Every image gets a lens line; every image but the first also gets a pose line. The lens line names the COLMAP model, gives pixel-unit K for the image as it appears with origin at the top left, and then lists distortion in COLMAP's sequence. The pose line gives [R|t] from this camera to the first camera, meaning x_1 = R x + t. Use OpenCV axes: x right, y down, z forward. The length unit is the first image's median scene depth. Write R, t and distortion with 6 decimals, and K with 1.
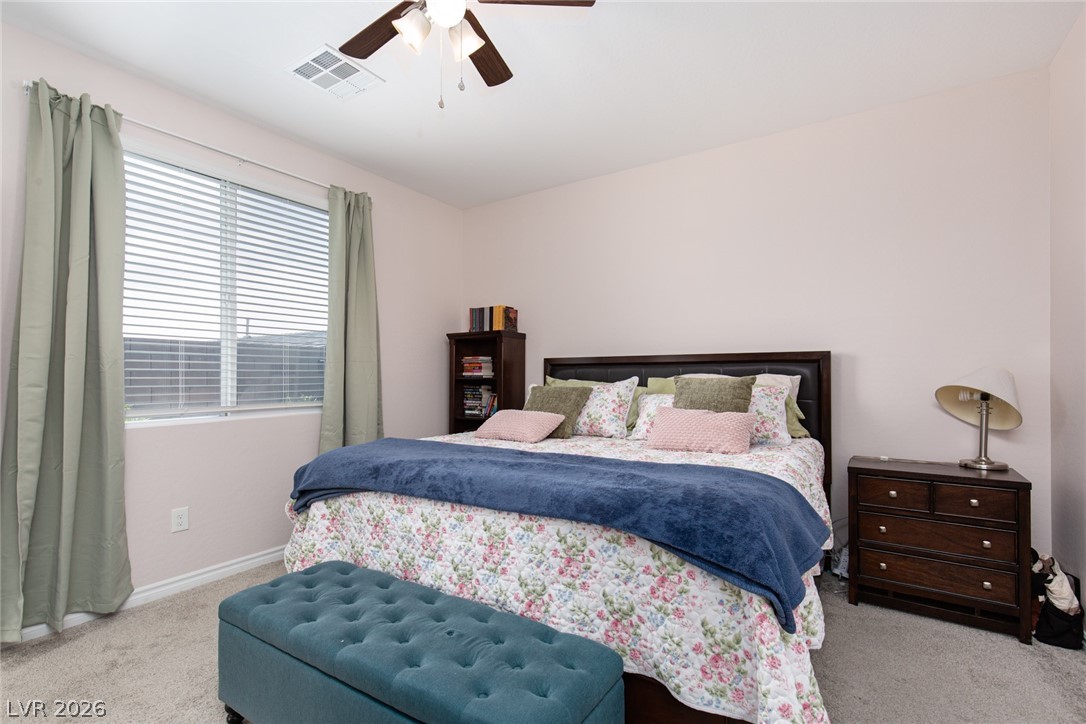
lens RADIAL K [[501.1, 0, 543.0], [0, 501.1, 362.0], [0, 0, 1]] dist [0.008305, 0.000732]
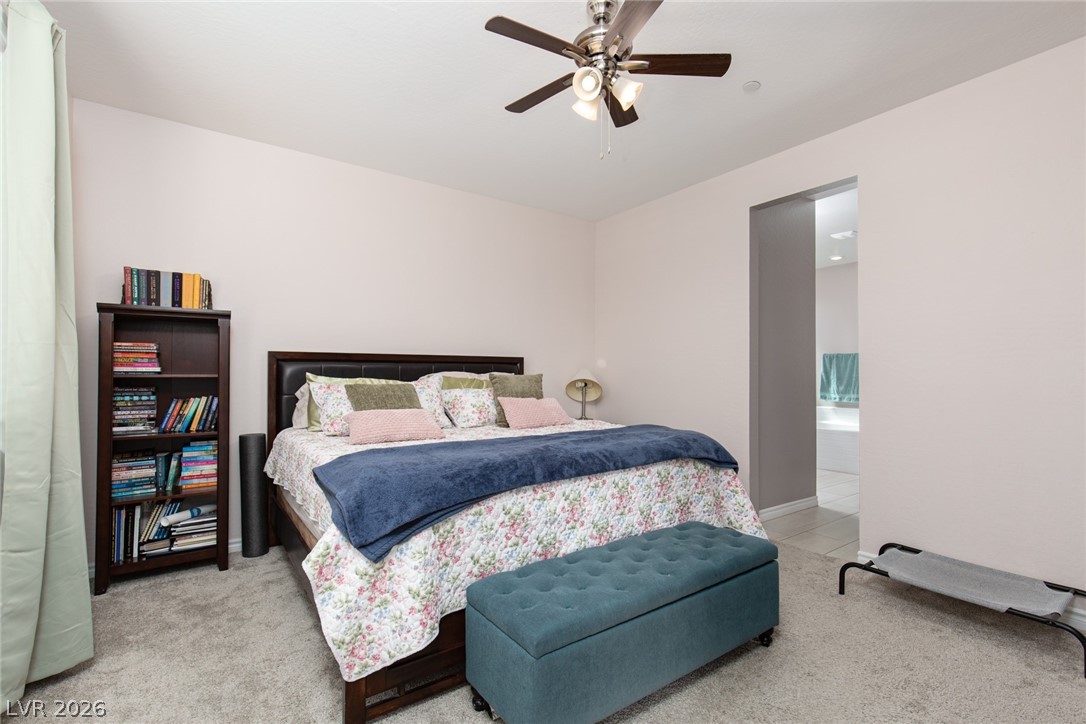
lens RADIAL K [[501.1, 0, 543.0], [0, 501.1, 362.0], [0, 0, 1]] dist [0.008305, 0.000732]
pose [[0.367221, 0.023015, 0.929849, -1.212416], [-0.026906, 0.999538, -0.014113, 0.019066], [-0.929744, -0.019836, 0.367671, 0.577220]]
